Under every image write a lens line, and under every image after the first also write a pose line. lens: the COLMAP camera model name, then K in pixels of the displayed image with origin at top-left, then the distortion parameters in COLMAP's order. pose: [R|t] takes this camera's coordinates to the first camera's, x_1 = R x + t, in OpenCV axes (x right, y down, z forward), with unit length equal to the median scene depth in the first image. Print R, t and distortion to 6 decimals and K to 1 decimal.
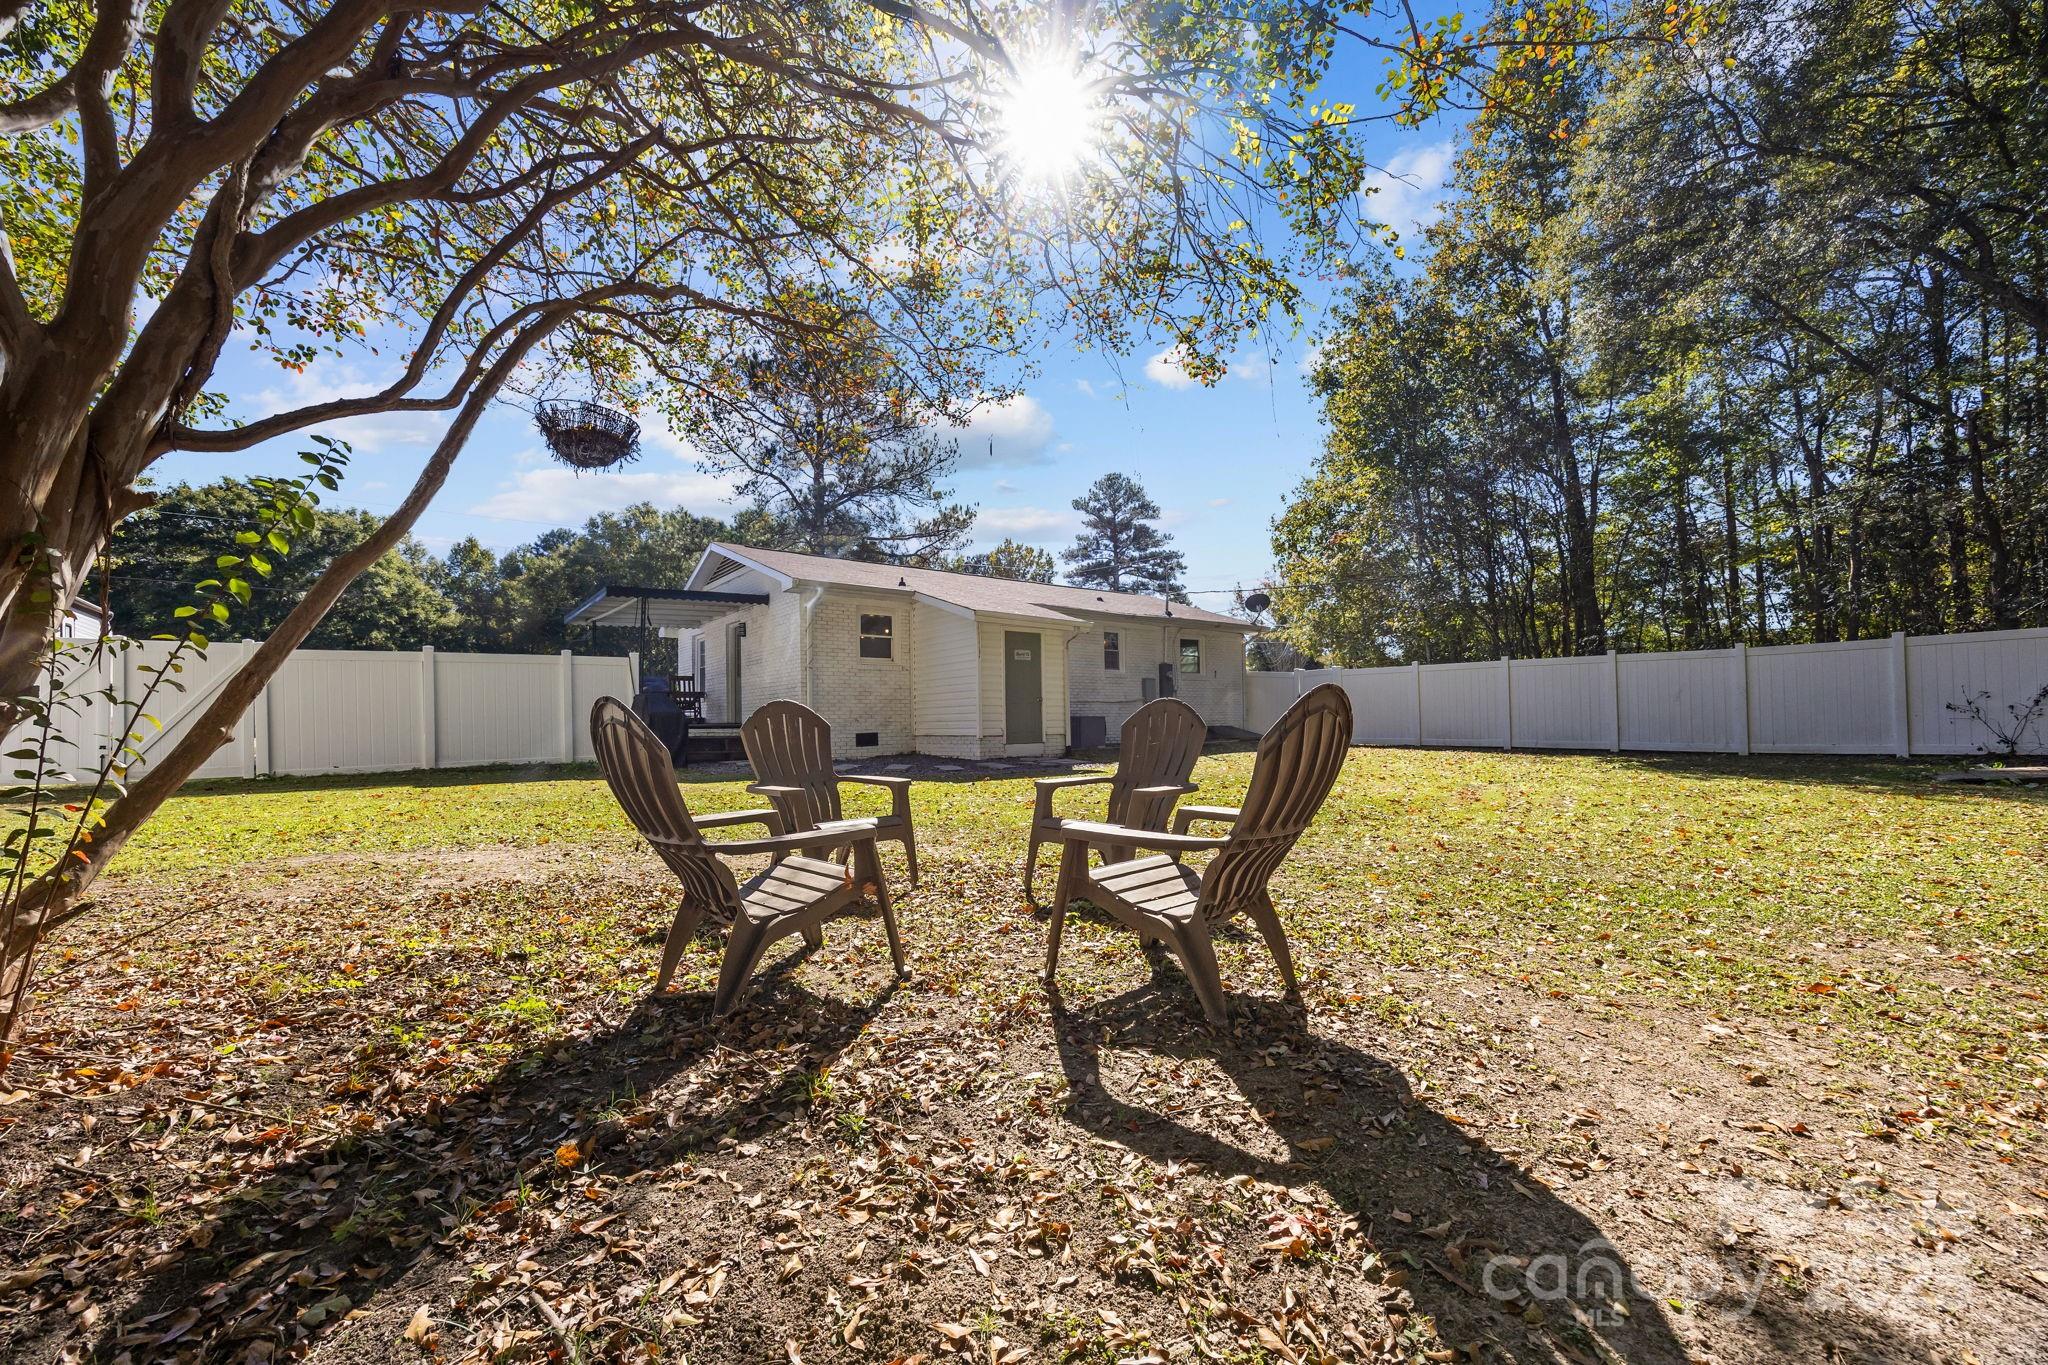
lens RADIAL K [[795.0, 0, 1013.2], [0, 795.0, 717.0], [0, 0, 1]] dist [-0.000689, -0.000212]
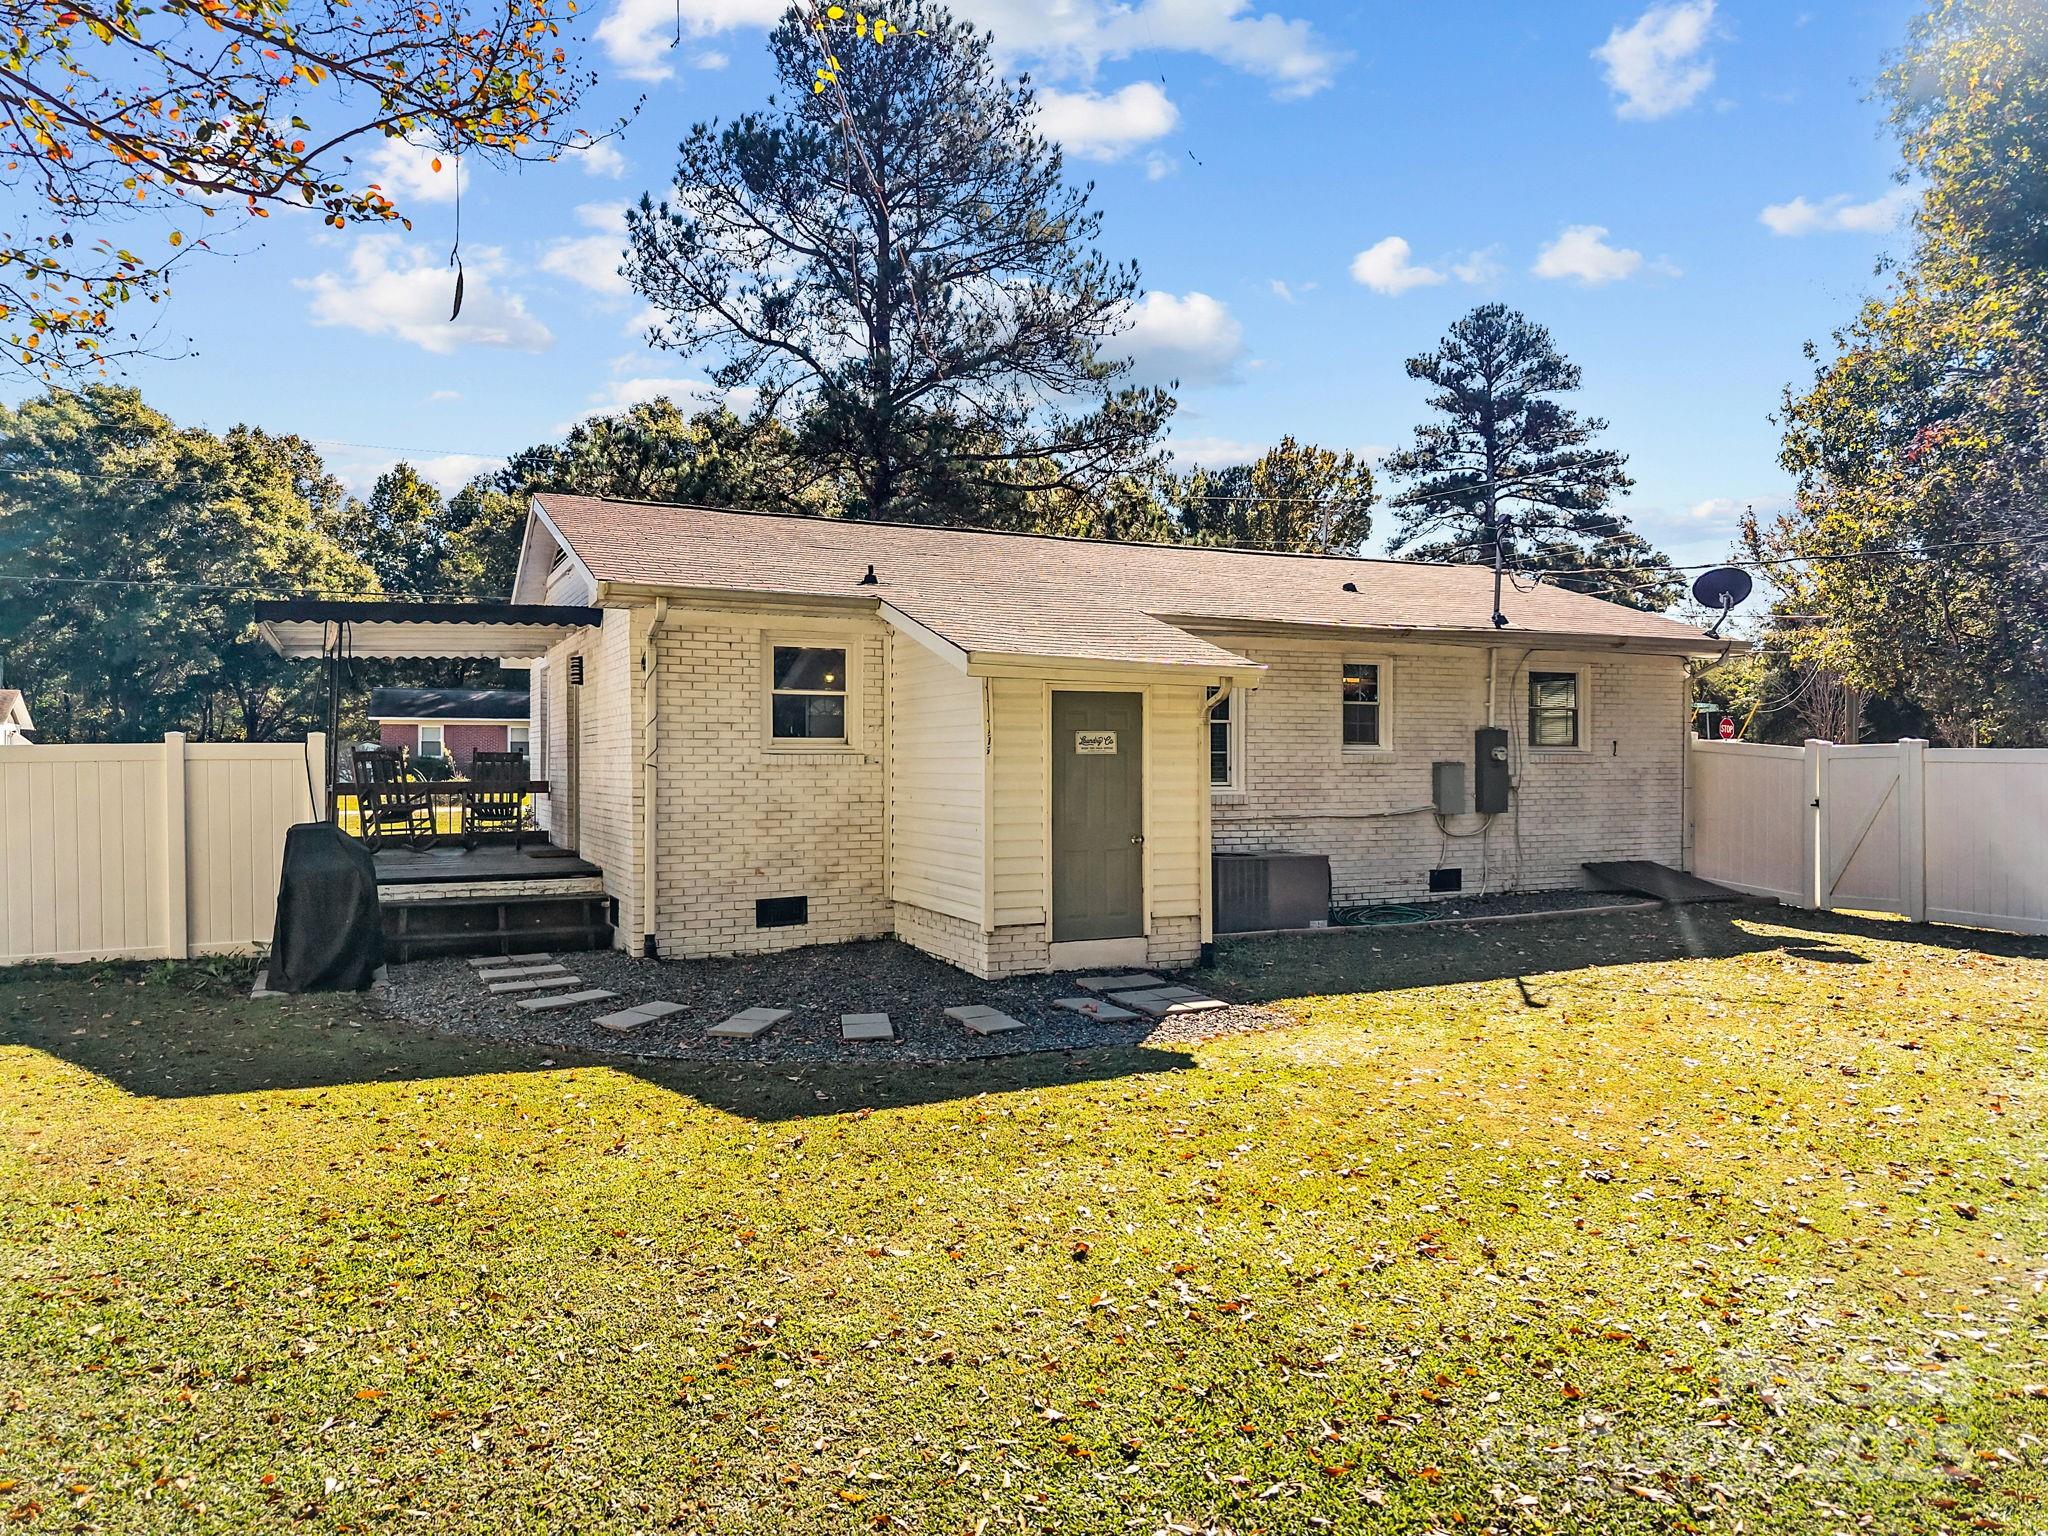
lens RADIAL K [[1375.8, 0, 1024.0], [0, 1375.8, 768.0], [0, 0, 1]] dist [0.002135, -0.002217]
pose [[0.977181, 0.016704, -0.211752, 0.025138], [-0.013103, 0.999745, 0.018395, -0.014317], [0.212005, -0.015201, 0.977150, 0.043499]]
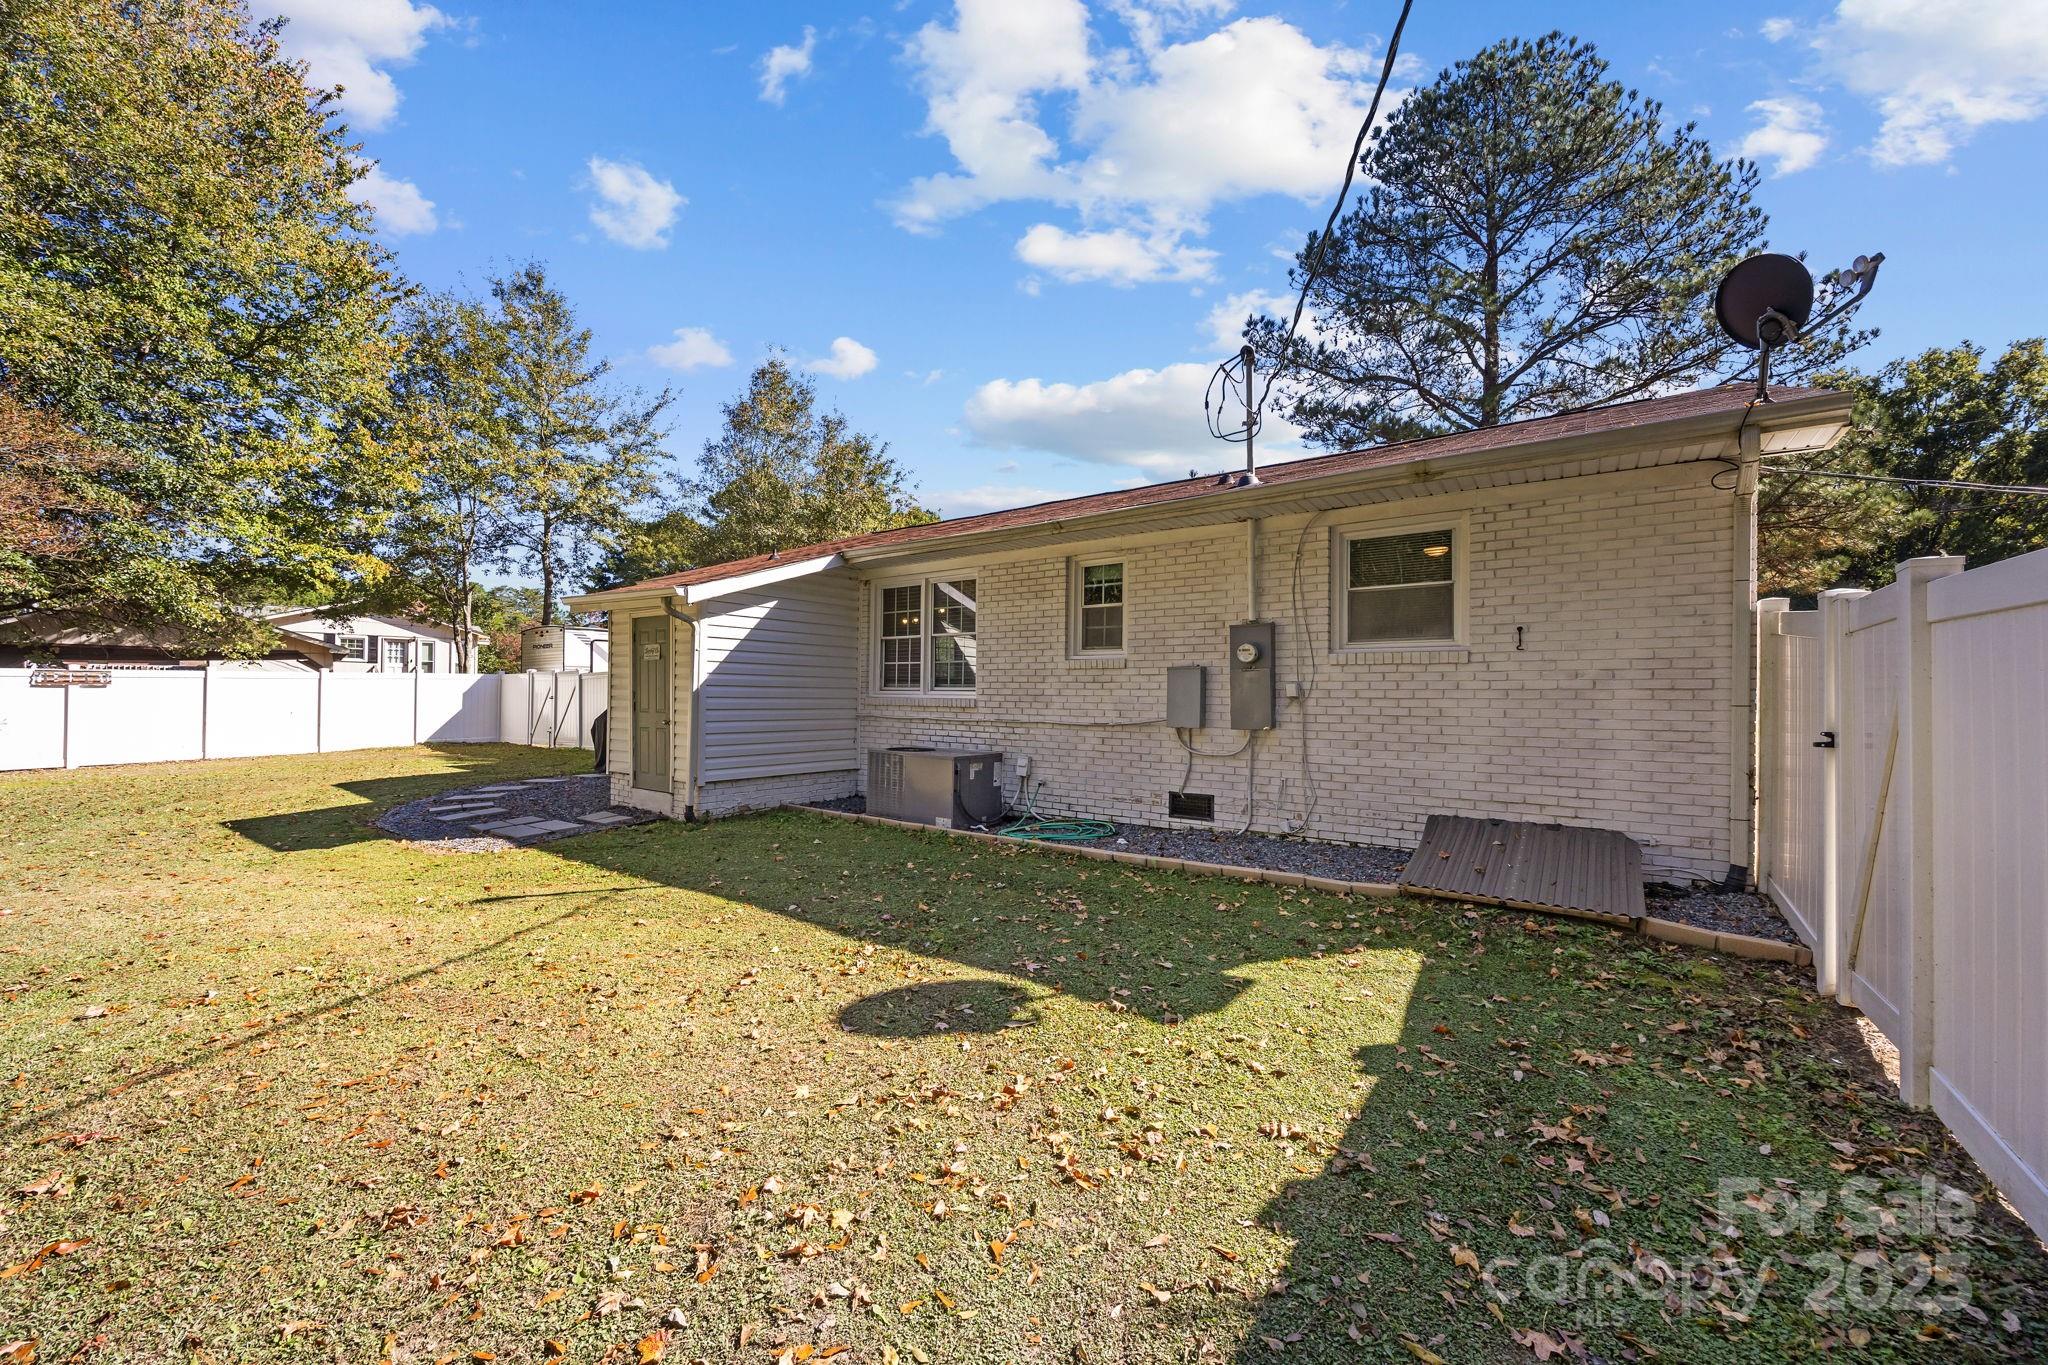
lens RADIAL K [[783.5, 0, 1021.8], [0, 783.5, 685.5], [0, 0, 1]] dist [-0.000450, 0.000032]
pose [[0.280556, 0.005871, -0.959820, 0.130185], [-0.004585, 0.999978, 0.004777, -0.010269], [0.959827, 0.003060, 0.280577, 0.206344]]
